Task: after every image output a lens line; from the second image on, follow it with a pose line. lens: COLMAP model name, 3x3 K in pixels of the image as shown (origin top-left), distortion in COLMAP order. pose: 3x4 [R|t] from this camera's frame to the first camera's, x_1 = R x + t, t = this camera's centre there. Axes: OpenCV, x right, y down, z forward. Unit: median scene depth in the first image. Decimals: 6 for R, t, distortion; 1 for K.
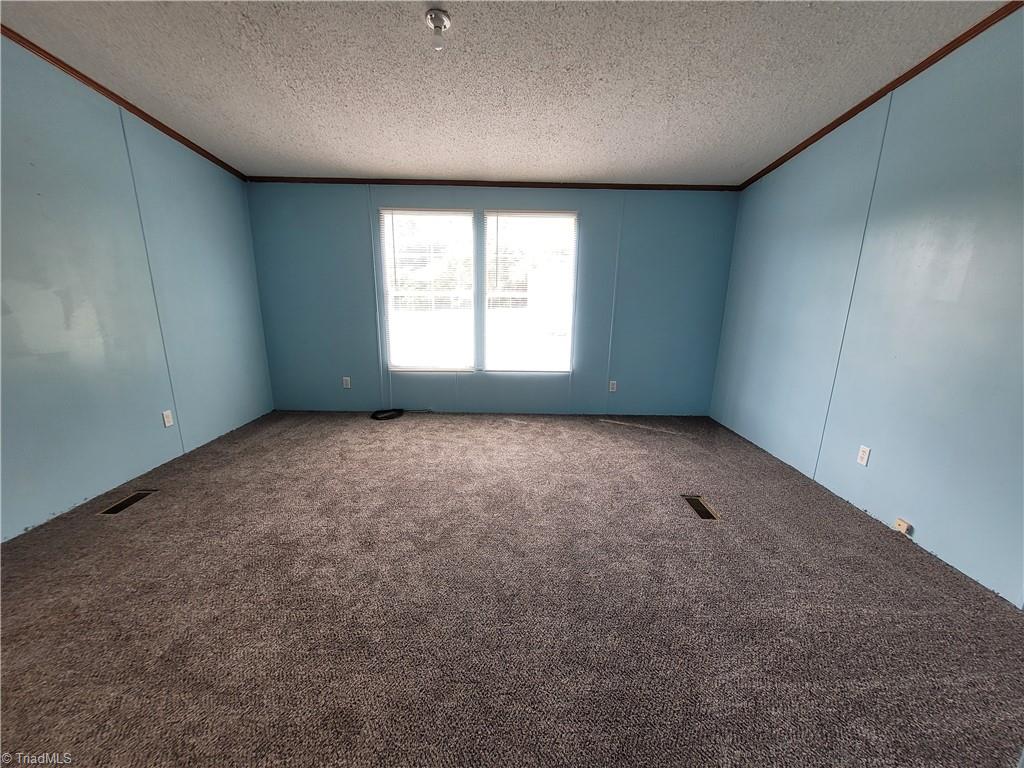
lens RADIAL K [[402.0, 0, 512.0], [0, 402.0, 384.0], [0, 0, 1]] dist [0.001219, 0.000022]
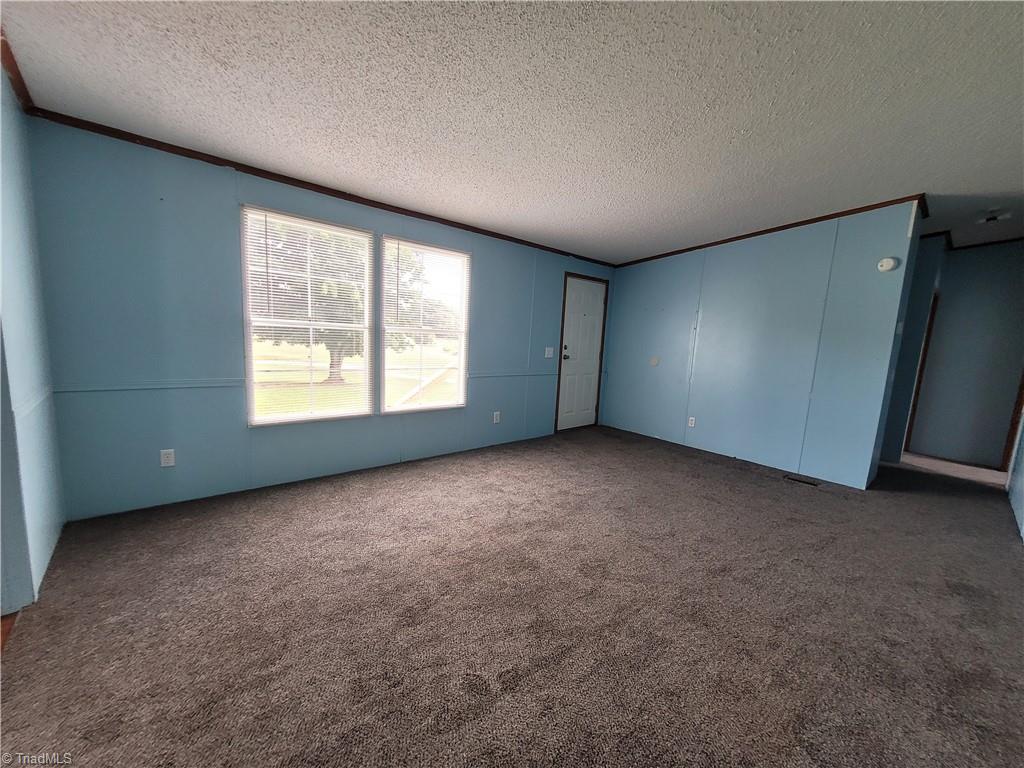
lens RADIAL K [[402.0, 0, 512.0], [0, 402.0, 384.0], [0, 0, 1]] dist [0.001219, 0.000022]
pose [[0.748641, -0.054301, 0.660748, -0.457912], [0.095538, 0.995074, -0.026470, -0.054894], [-0.656056, 0.082943, 0.750141, 0.183093]]
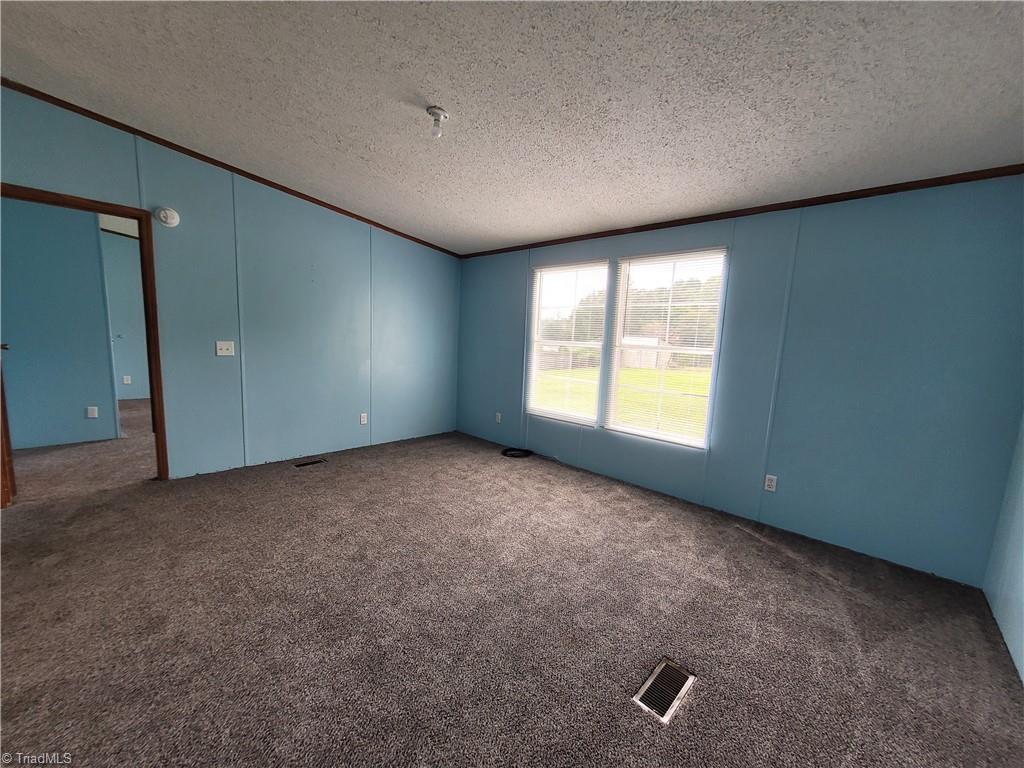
lens RADIAL K [[402.0, 0, 512.0], [0, 402.0, 384.0], [0, 0, 1]] dist [0.001219, 0.000022]
pose [[0.730277, 0.098000, -0.676086, 0.413245], [-0.184870, 0.981081, -0.057478, -0.043261], [0.657662, 0.166962, 0.734578, 0.191302]]
